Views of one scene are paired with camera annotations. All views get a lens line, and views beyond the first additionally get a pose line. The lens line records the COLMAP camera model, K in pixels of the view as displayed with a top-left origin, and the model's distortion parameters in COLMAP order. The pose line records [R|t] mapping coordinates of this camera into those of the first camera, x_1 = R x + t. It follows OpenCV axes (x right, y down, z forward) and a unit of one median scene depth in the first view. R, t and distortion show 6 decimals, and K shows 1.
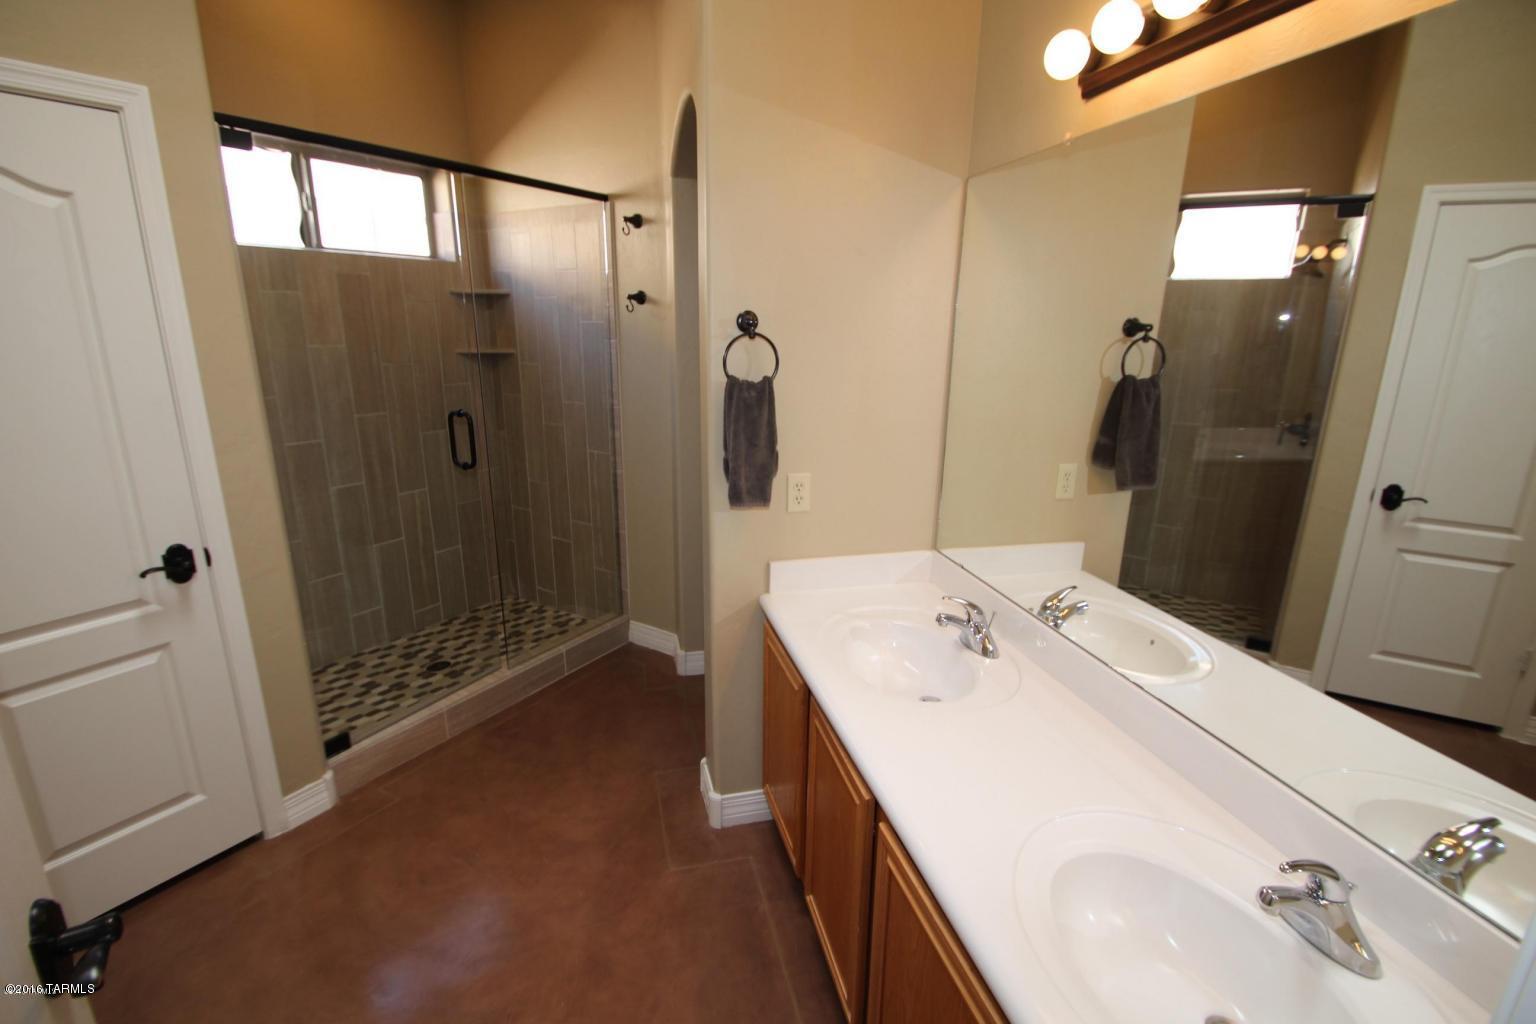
lens RADIAL K [[711.1, 0, 766.1], [0, 711.1, 518.1], [0, 0, 1]] dist [-0.019910, 0.000164]
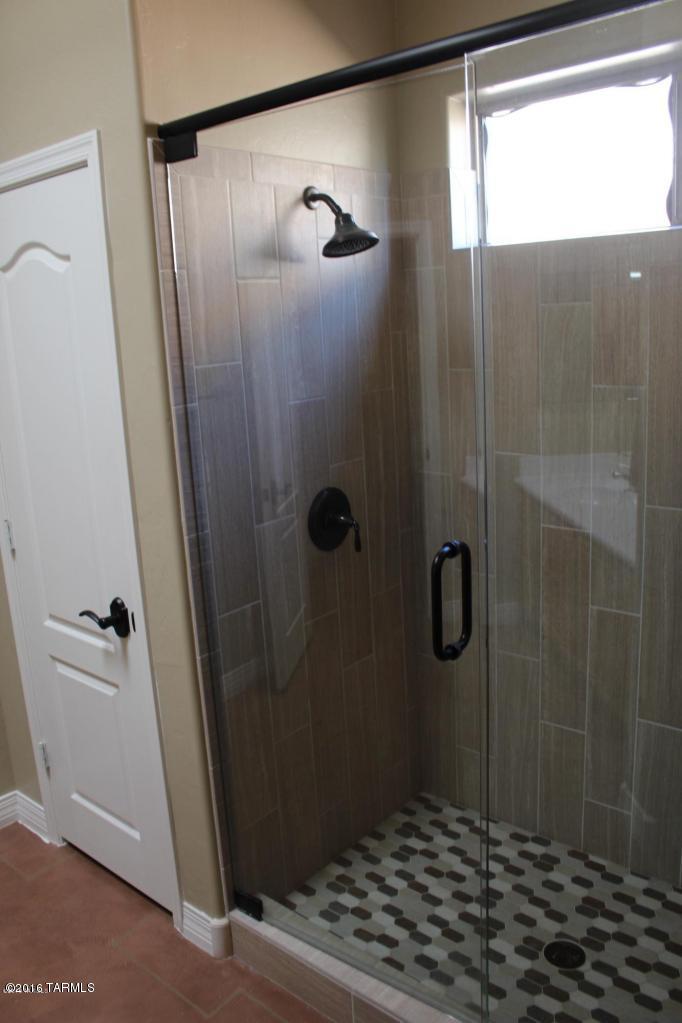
lens RADIAL K [[854.1, 0, 341.0], [0, 854.1, 511.5], [0, 0, 1]] dist [-0.153516, 0.114962]
pose [[-0.159757, 0.223418, -0.961542, 0.123544], [-0.213856, 0.943087, 0.254662, -0.267228], [0.963713, 0.246315, -0.102885, 0.848168]]
